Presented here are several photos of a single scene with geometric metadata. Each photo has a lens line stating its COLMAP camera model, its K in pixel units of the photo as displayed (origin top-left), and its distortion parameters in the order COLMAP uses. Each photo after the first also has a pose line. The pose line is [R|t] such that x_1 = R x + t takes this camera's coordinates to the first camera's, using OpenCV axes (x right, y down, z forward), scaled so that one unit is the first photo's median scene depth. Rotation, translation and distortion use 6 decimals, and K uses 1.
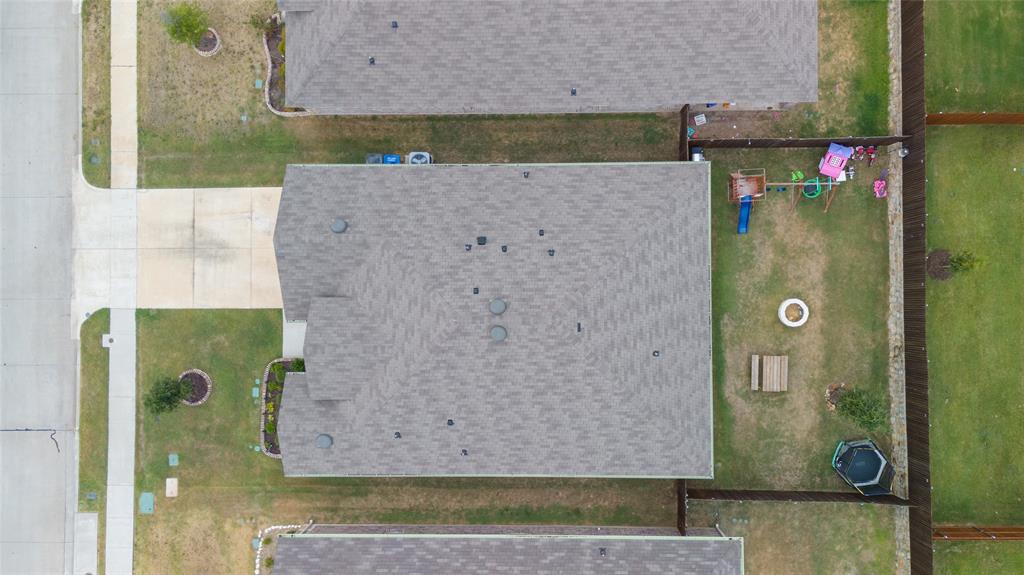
lens RADIAL K [[760.1, 0, 510.6], [0, 760.1, 288.9], [0, 0, 1]] dist [0.051059, -0.026156]
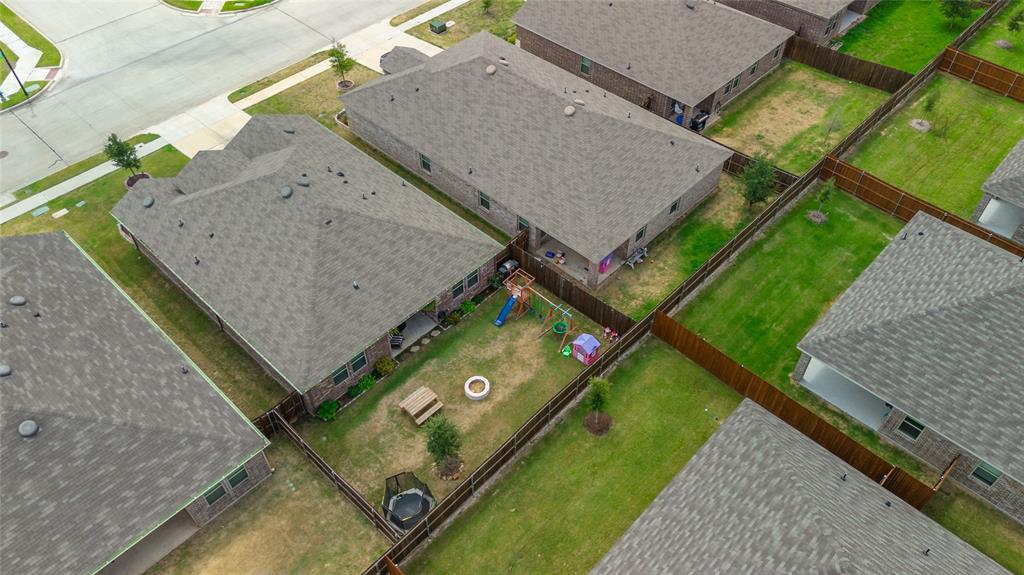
lens RADIAL K [[760.1, 0, 512.7], [0, 760.1, 287.6], [0, 0, 1]] dist [0.051059, -0.026156]
pose [[0.721274, 0.526260, -0.450349, 0.819168], [-0.692599, 0.540100, -0.478119, 0.439159], [-0.008381, 0.656766, 0.754048, 0.076160]]
